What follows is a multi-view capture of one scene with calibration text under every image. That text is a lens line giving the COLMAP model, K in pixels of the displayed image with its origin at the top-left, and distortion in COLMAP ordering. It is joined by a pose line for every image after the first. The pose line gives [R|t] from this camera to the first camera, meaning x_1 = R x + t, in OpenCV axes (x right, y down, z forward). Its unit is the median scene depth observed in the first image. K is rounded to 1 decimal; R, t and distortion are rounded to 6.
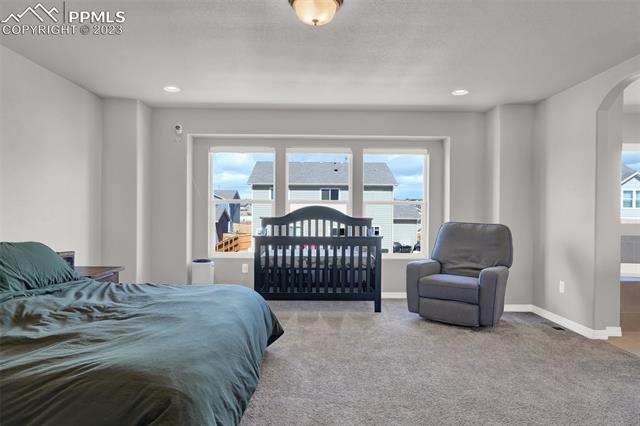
lens RADIAL K [[406.8, 0, 320.0], [0, 406.8, 213.0], [0, 0, 1]] dist [-0.004489, 0.001777]
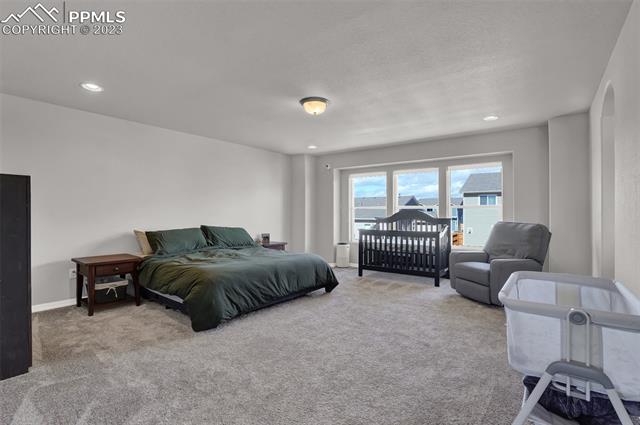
lens RADIAL K [[303.7, 0, 317.4], [0, 303.7, 214.7], [0, 0, 1]] dist [-0.085065, 0.040218]
pose [[0.782291, -0.005347, -0.622891, 0.456993], [0.002950, 0.999984, -0.004879, 0.004562], [0.622907, 0.001979, 0.782294, -0.042457]]
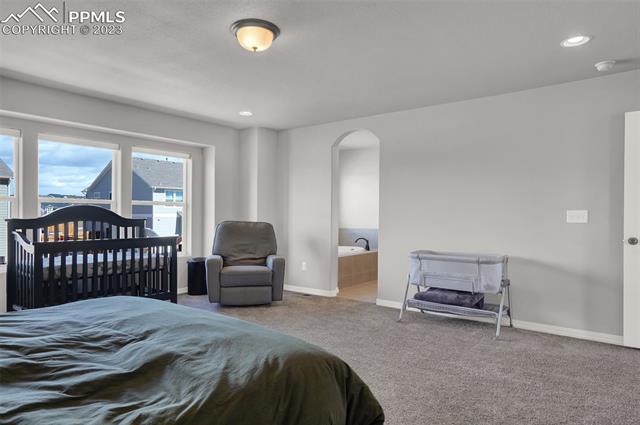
lens RADIAL K [[401.2, 0, 320.0], [0, 401.2, 212.5], [0, 0, 1]] dist [-0.018979, -0.000414]
pose [[0.629736, 0.000148, 0.776810, -0.411389], [-0.002329, 0.999996, 0.001698, -0.005244], [-0.776806, -0.002879, 0.629733, 0.075851]]
